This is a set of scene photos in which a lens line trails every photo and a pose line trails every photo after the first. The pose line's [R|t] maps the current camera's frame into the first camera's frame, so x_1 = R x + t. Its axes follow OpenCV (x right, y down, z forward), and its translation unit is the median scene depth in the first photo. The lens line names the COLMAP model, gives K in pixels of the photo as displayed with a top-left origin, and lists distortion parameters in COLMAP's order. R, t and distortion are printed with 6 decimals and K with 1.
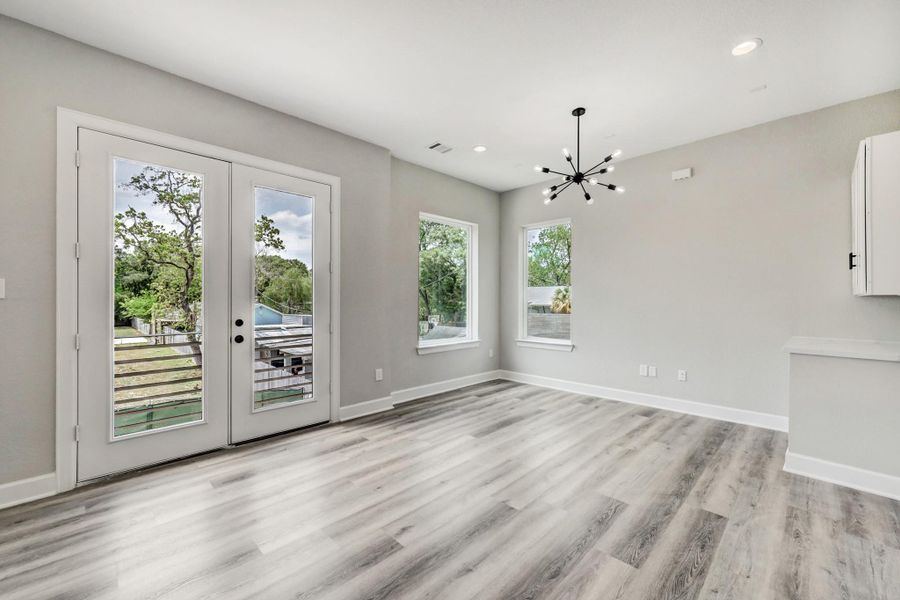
lens RADIAL K [[369.4, 0, 454.6], [0, 369.4, 297.5], [0, 0, 1]] dist [0.003736, -0.000695]
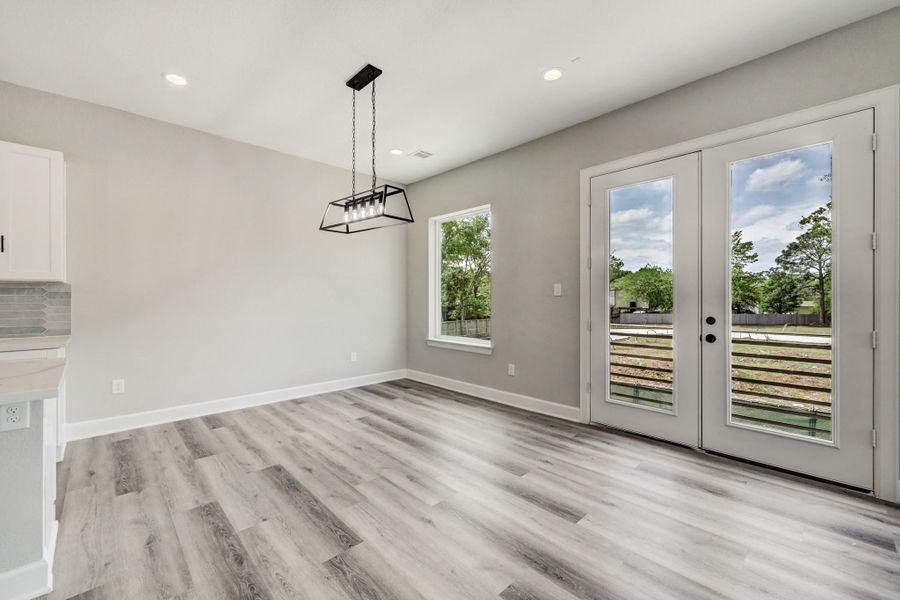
lens RADIAL K [[369.4, 0, 457.9], [0, 369.4, 297.3], [0, 0, 1]] dist [0.003736, -0.000695]
pose [[-0.024641, -0.004695, -0.999685, 0.352956], [0.009709, 0.999941, -0.004936, 0.008589], [0.999649, -0.009827, -0.024594, 0.396617]]
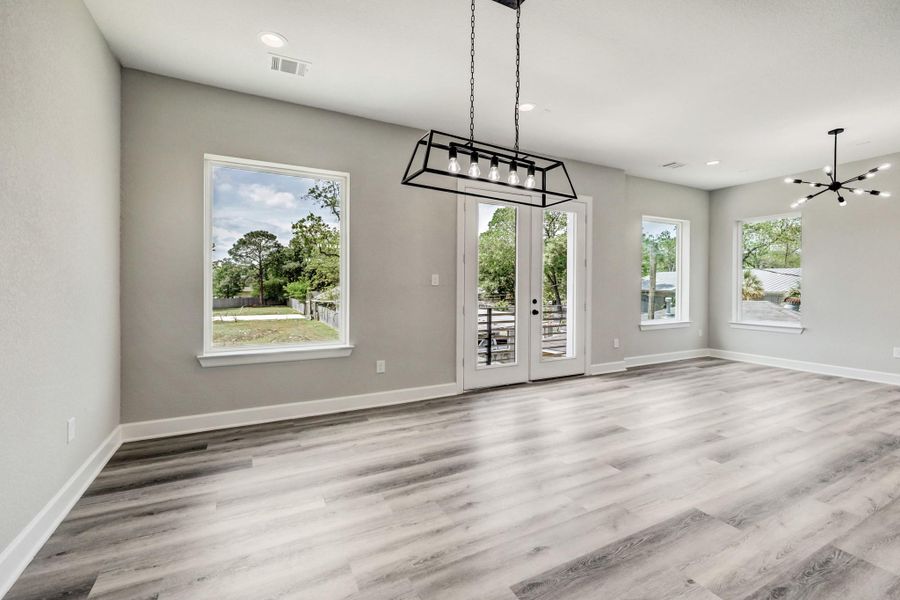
lens RADIAL K [[369.4, 0, 426.6], [0, 369.4, 284.9], [0, 0, 1]] dist [0.003736, -0.000695]
pose [[0.937050, 0.001326, -0.349193, -0.445823], [0.001194, 0.999975, 0.007001, -0.009985], [0.349194, -0.006978, 0.937025, -0.546639]]
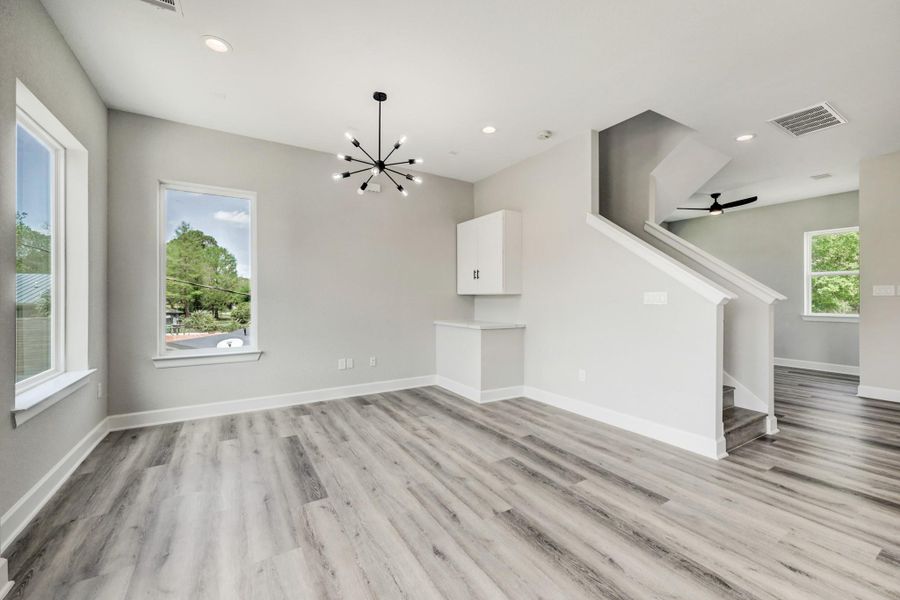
lens RADIAL K [[369.4, 0, 441.3], [0, 369.4, 297.2], [0, 0, 1]] dist [0.003736, -0.000695]
pose [[0.227438, -0.000186, 0.973792, -0.497640], [-0.011540, 0.999929, 0.002886, 0.004099], [-0.973724, -0.011894, 0.227420, 0.572946]]
